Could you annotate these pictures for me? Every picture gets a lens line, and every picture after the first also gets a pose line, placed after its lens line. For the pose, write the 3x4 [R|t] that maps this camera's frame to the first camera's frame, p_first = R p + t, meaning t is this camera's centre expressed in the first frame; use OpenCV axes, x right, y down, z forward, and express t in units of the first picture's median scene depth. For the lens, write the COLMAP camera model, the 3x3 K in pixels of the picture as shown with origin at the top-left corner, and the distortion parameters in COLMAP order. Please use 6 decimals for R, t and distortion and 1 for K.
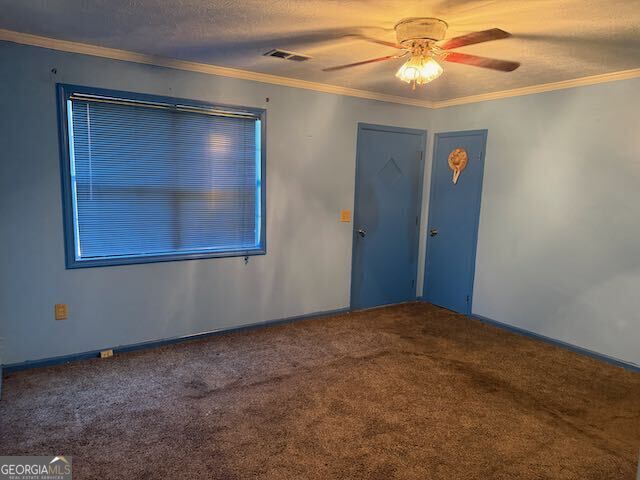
lens RADIAL K [[451.8, 0, 313.9], [0, 451.8, 236.8], [0, 0, 1]] dist [0.044935, -0.047740]
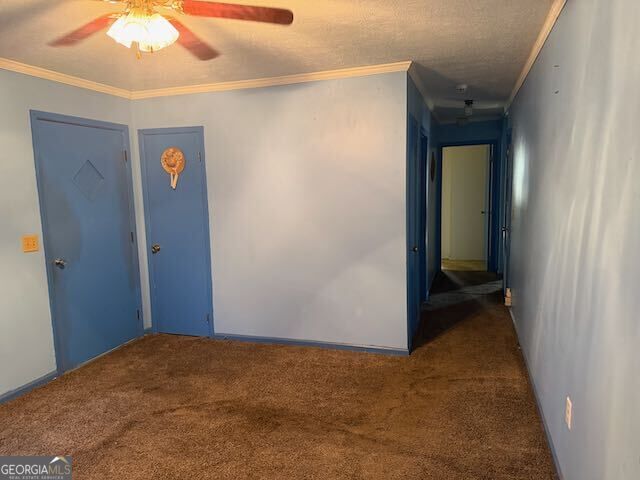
lens RADIAL K [[451.8, 0, 317.8], [0, 451.8, 239.3], [0, 0, 1]] dist [0.044935, -0.047740]
pose [[0.773685, -0.129548, 0.620185, -0.024296], [0.131483, 0.990392, 0.042853, -0.027902], [-0.619777, 0.048389, 0.783284, 0.193822]]
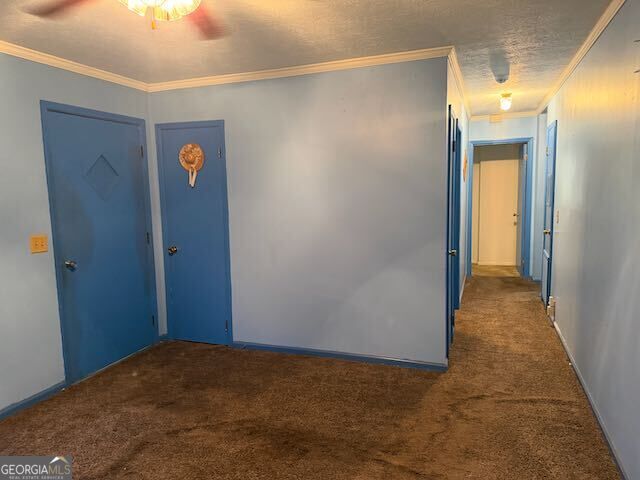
lens RADIAL K [[451.8, 0, 317.7], [0, 451.8, 238.4], [0, 0, 1]] dist [0.044935, -0.047740]
pose [[0.795972, -0.118102, 0.593700, 0.001769], [0.124398, 0.991763, 0.030507, -0.027342], [-0.592413, 0.049572, 0.804108, 0.264262]]
